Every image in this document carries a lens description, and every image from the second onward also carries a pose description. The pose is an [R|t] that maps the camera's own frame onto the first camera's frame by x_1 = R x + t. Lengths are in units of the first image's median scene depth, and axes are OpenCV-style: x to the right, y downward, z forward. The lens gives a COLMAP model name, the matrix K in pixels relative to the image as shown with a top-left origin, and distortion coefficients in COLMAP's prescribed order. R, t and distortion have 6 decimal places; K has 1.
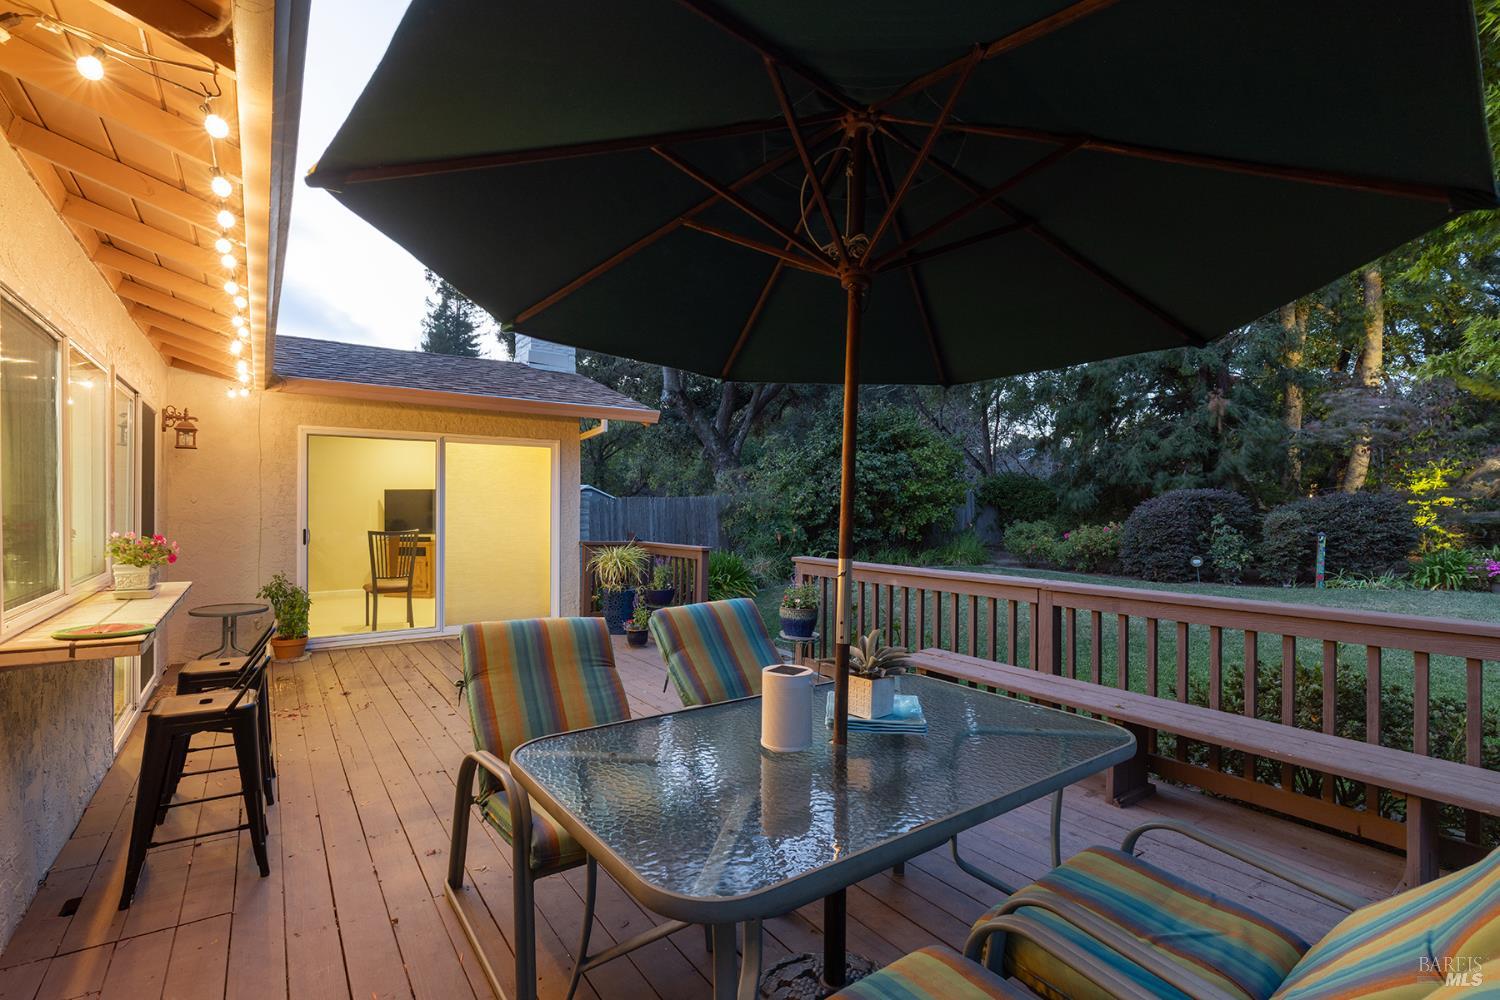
lens RADIAL K [[694.6, 0, 750.0], [0, 694.6, 500.0], [0, 0, 1]] dist [0.001593, 0.000030]
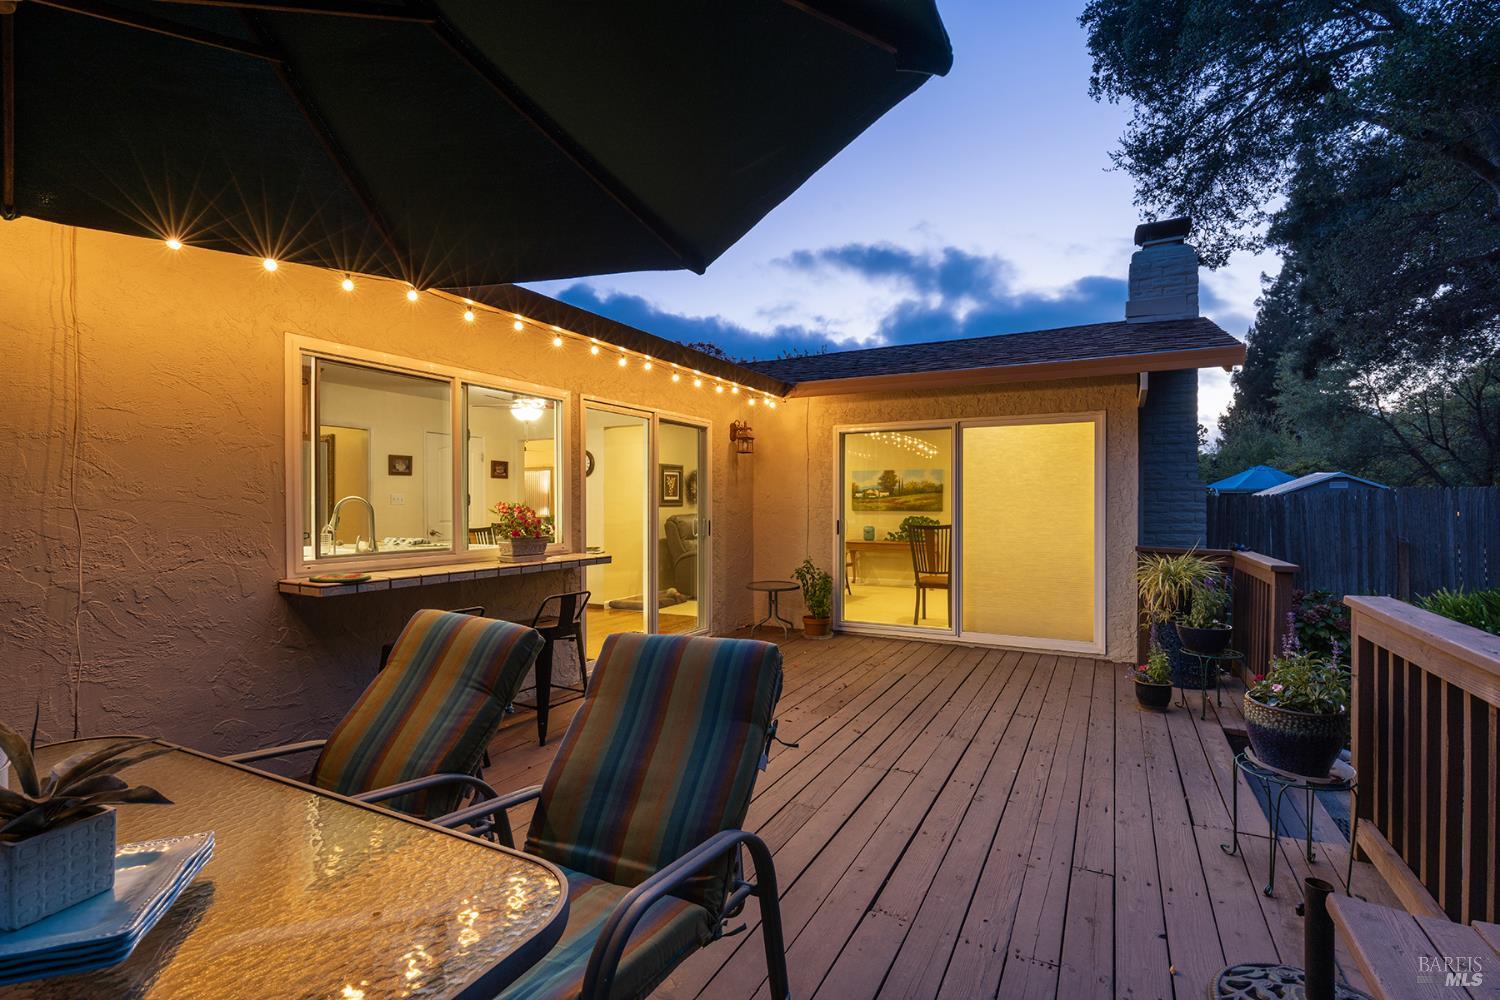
lens RADIAL K [[694.6, 0, 750.0], [0, 694.6, 500.0], [0, 0, 1]] dist [0.001593, 0.000030]
pose [[0.464523, -0.006903, -0.885534, 0.259341], [0.005582, 0.999973, -0.004867, 0.014895], [0.885543, -0.002682, 0.464549, 0.365321]]
